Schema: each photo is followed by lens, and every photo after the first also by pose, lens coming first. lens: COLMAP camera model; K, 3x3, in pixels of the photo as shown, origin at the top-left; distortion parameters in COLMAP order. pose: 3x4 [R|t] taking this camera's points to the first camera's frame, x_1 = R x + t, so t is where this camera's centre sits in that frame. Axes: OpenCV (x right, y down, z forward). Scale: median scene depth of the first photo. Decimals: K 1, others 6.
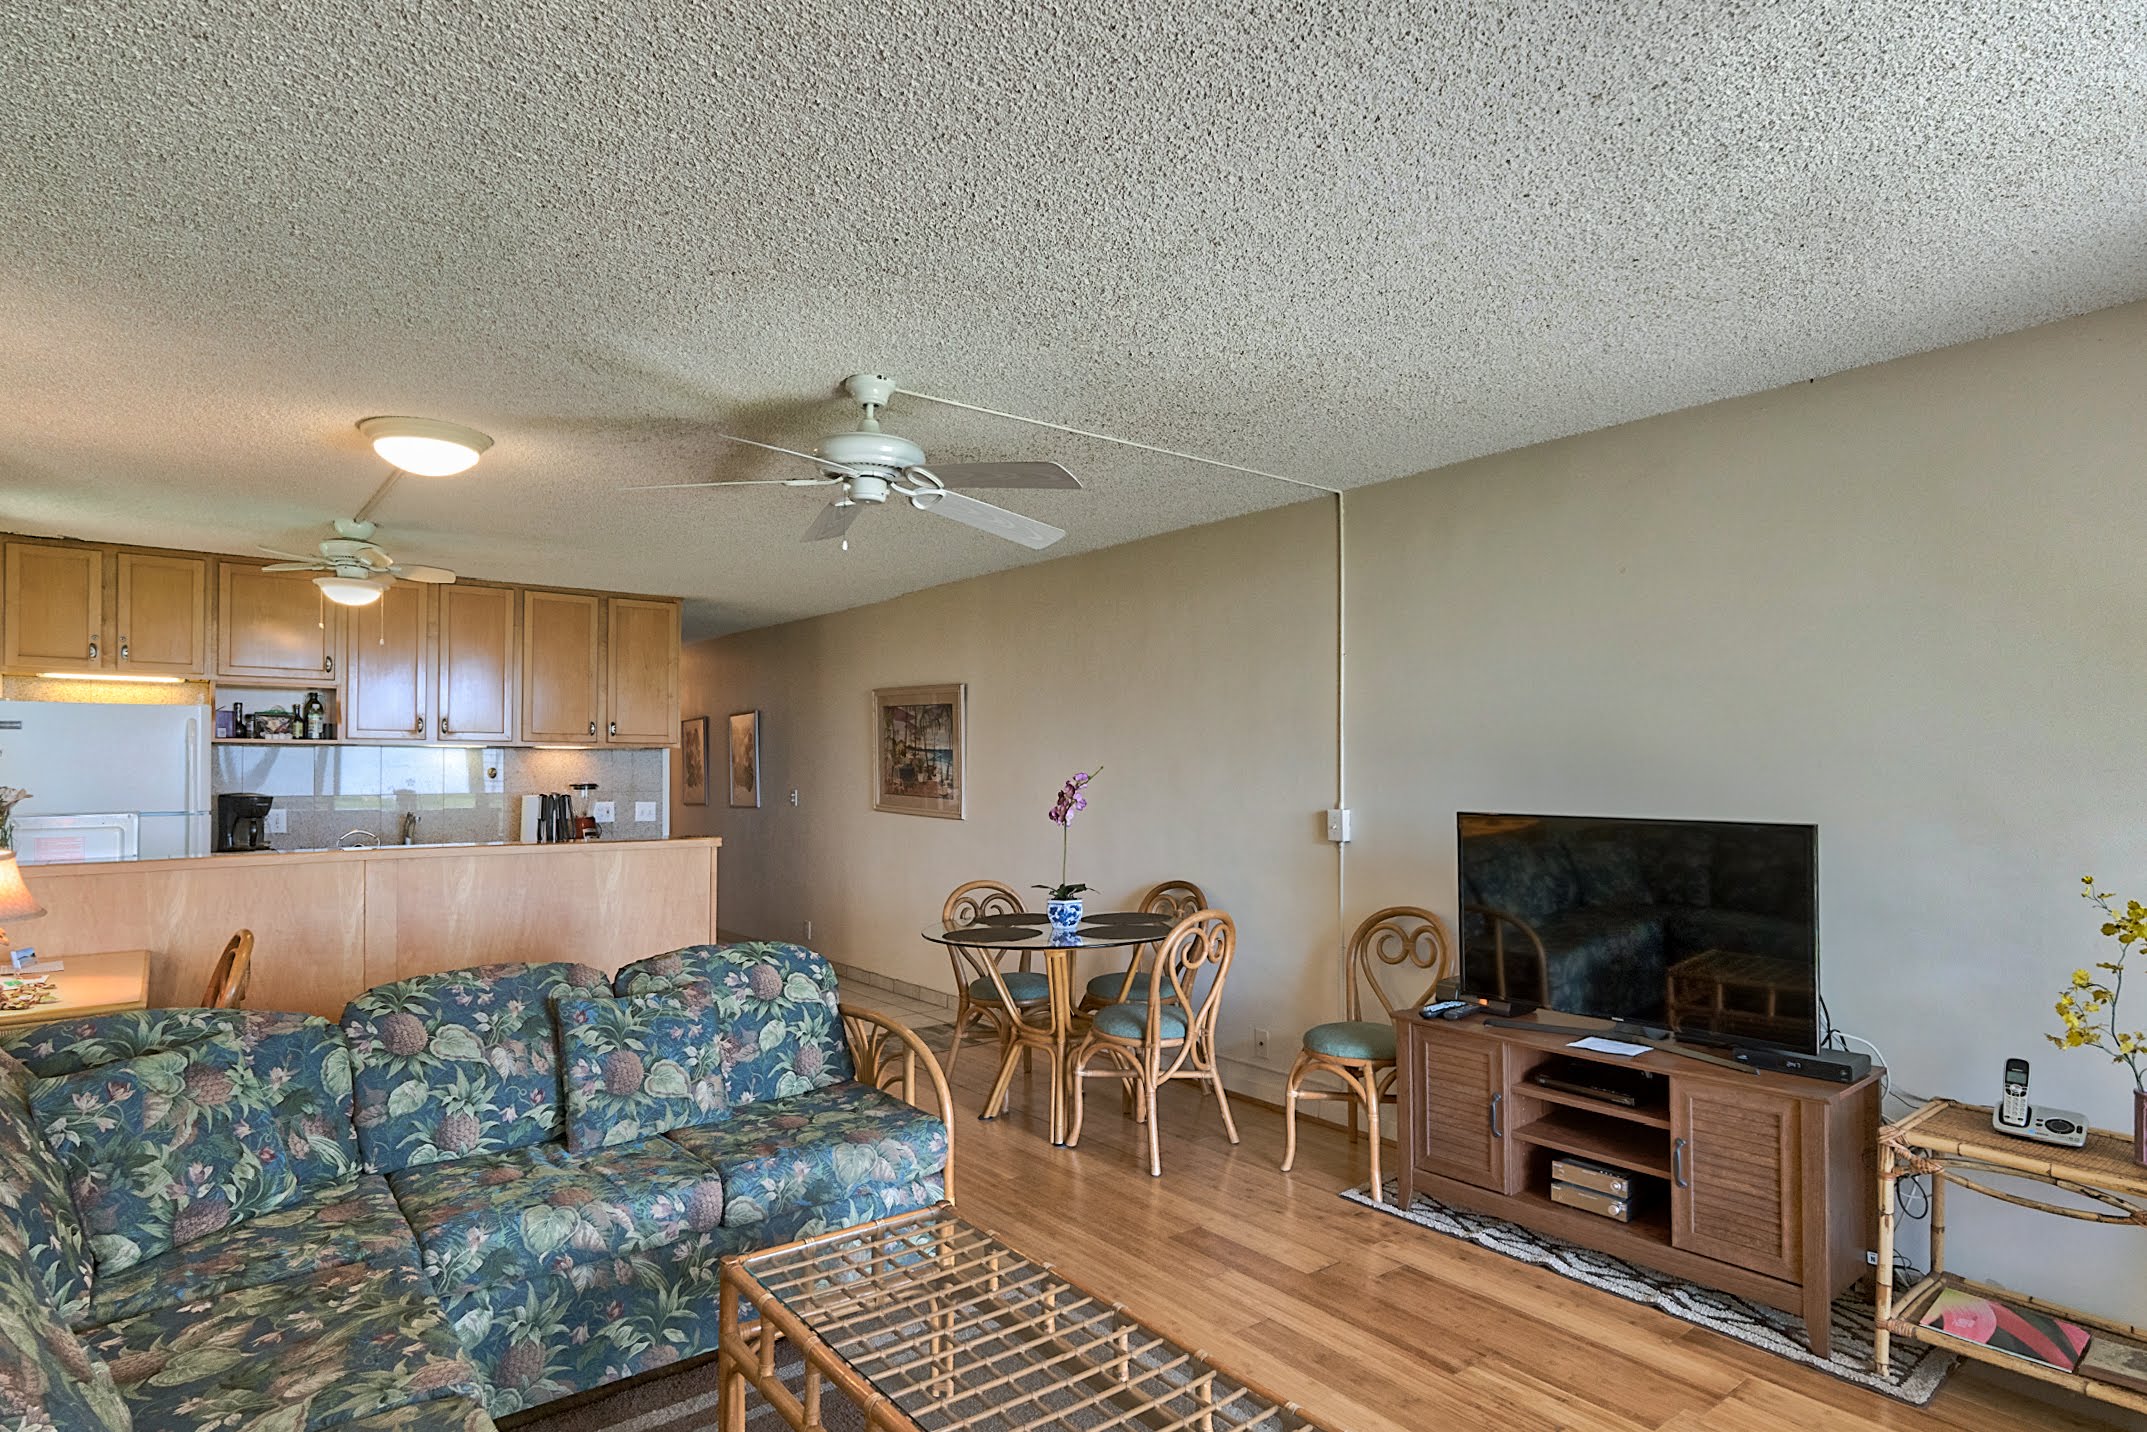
lens RADIAL K [[1158.5, 0, 1103.6], [0, 1158.5, 763.4], [0, 0, 1]] dist [-0.001768, 0.000277]
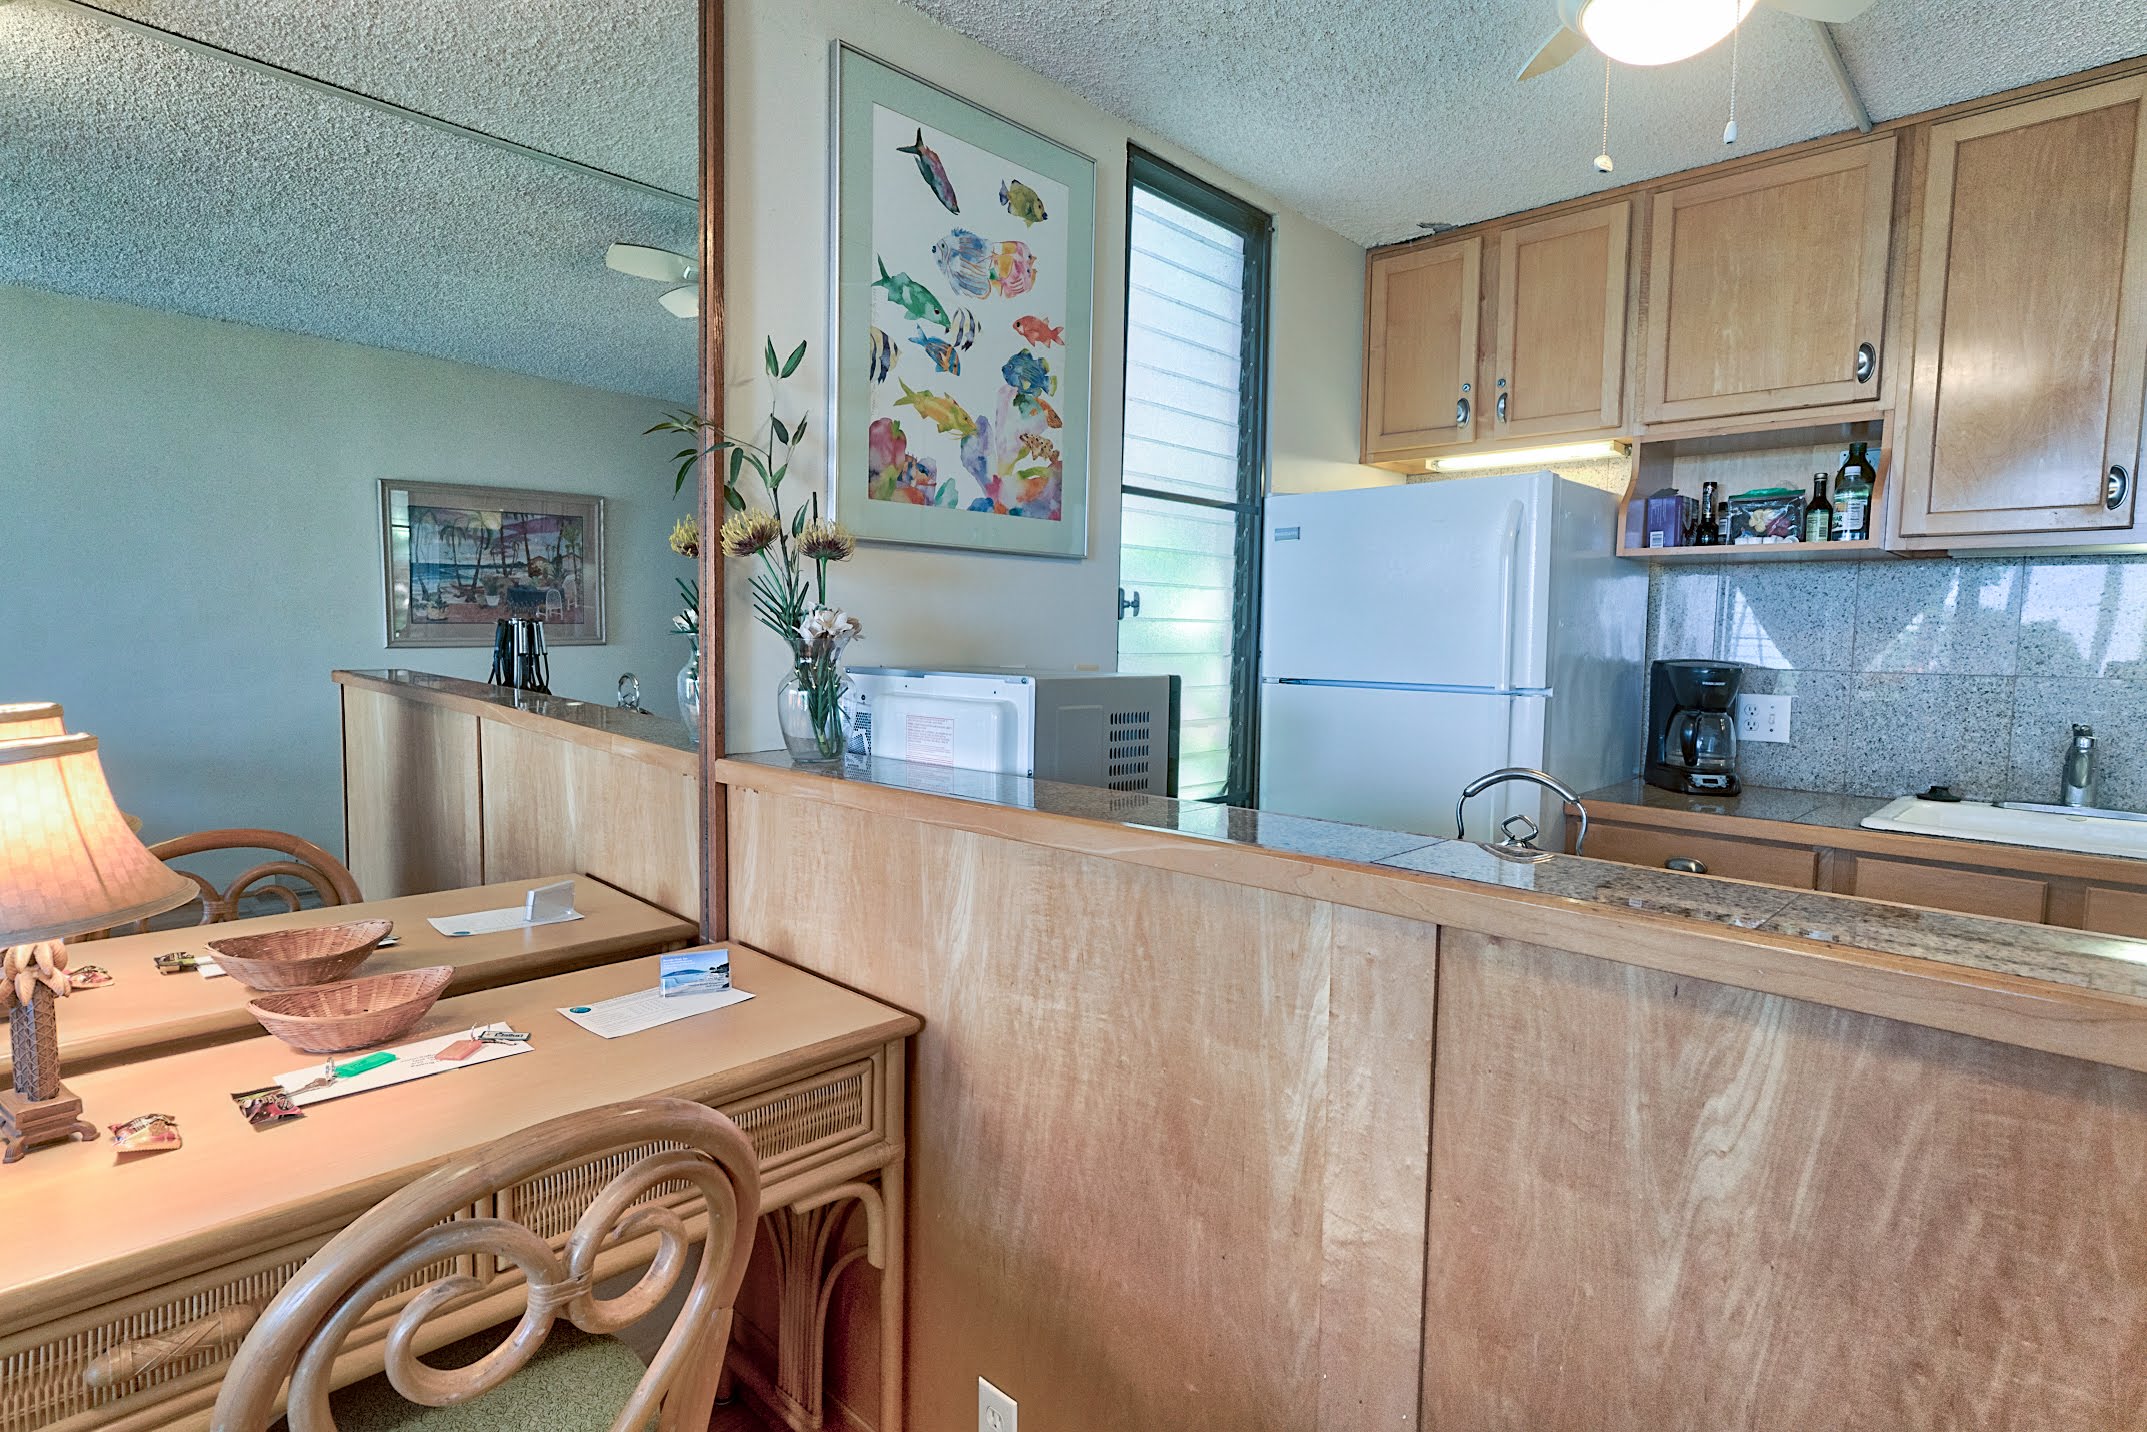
lens RADIAL K [[1104.3, 0, 1073.5], [0, 1104.3, 716.0], [0, 0, 1]] dist [-0.004652, 0.019722]
pose [[0.144044, 0.074396, -0.986771, -0.574006], [-0.014379, 0.997222, 0.073085, 0.036864], [0.989467, 0.003661, 0.144713, 1.259822]]
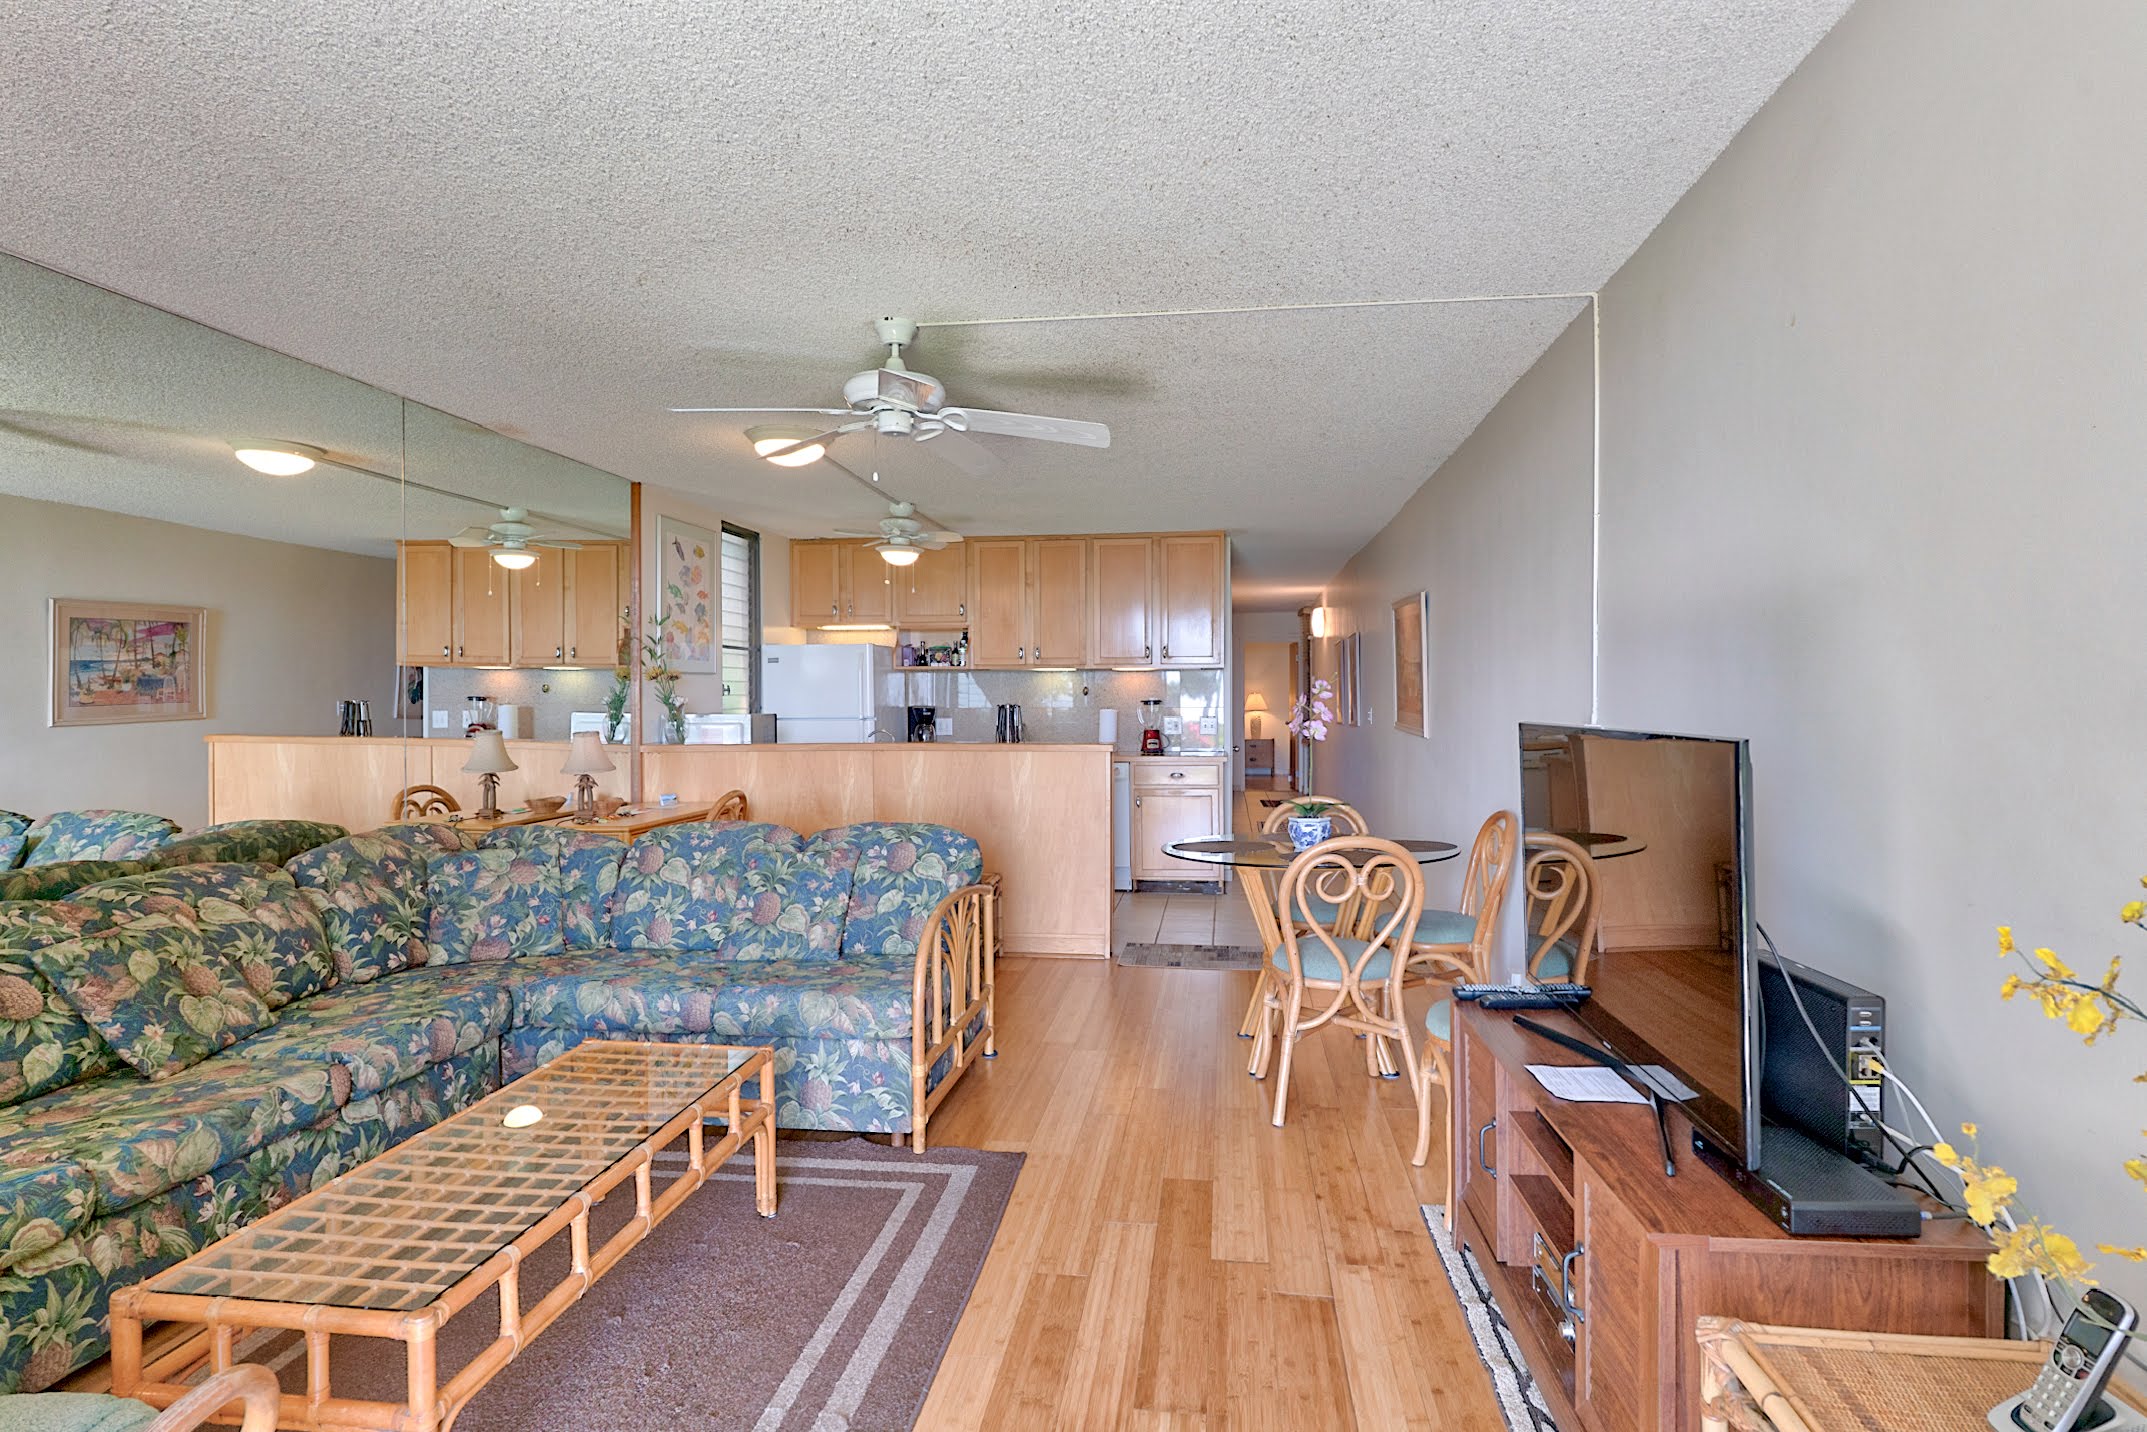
lens RADIAL K [[1114.9, 0, 1069.6], [0, 1114.9, 719.5], [0, 0, 1]] dist [-0.004745, 0.001178]
pose [[0.691070, 0.011114, -0.722702, 0.691004], [0.006824, 0.999737, 0.021899, 0.027156], [0.722756, -0.020066, 0.690812, 0.371112]]
